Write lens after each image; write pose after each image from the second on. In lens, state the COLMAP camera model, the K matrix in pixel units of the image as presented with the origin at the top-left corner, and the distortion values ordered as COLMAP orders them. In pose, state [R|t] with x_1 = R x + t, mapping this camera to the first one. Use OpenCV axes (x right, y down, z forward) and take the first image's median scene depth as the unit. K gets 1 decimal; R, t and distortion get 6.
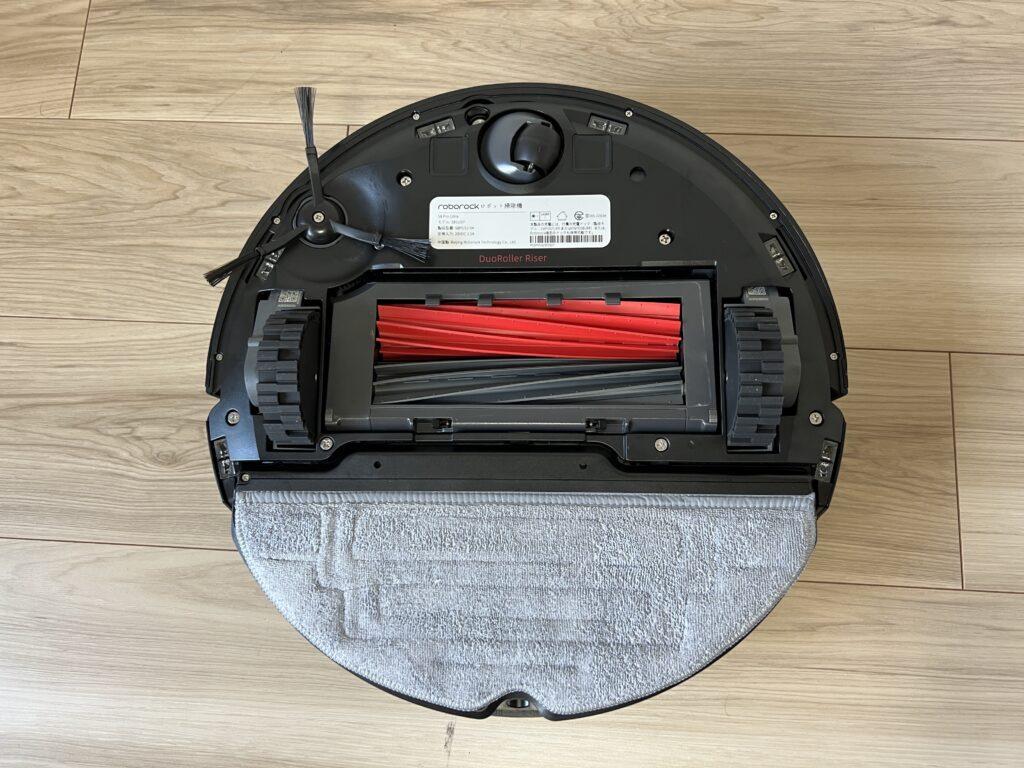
lens RADIAL K [[735.7, 0, 512.0], [0, 735.7, 384.0], [0, 0, 1]] dist [-0.002737, -0.025358]
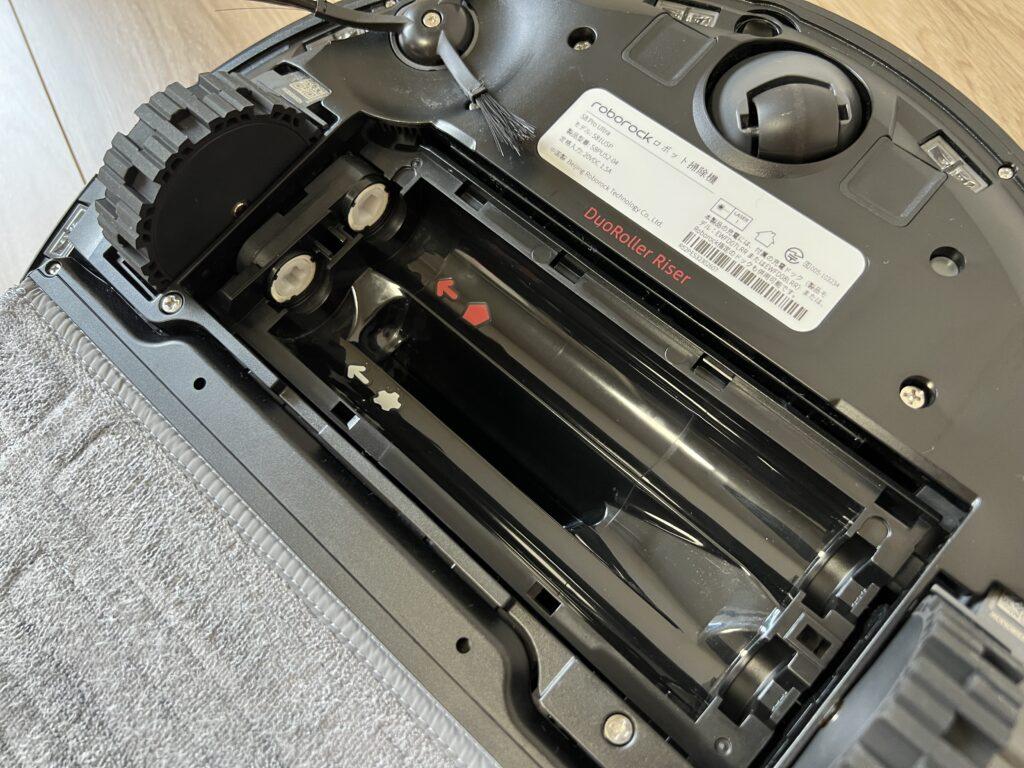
lens RADIAL K [[735.7, 0, 512.0], [0, 735.7, 384.0], [0, 0, 1]] dist [-0.002737, -0.025358]
pose [[0.750068, 0.616162, -0.240298, 0.122277], [-0.631074, 0.775498, 0.018661, -0.046948], [0.197849, 0.137649, 0.970520, 0.484727]]
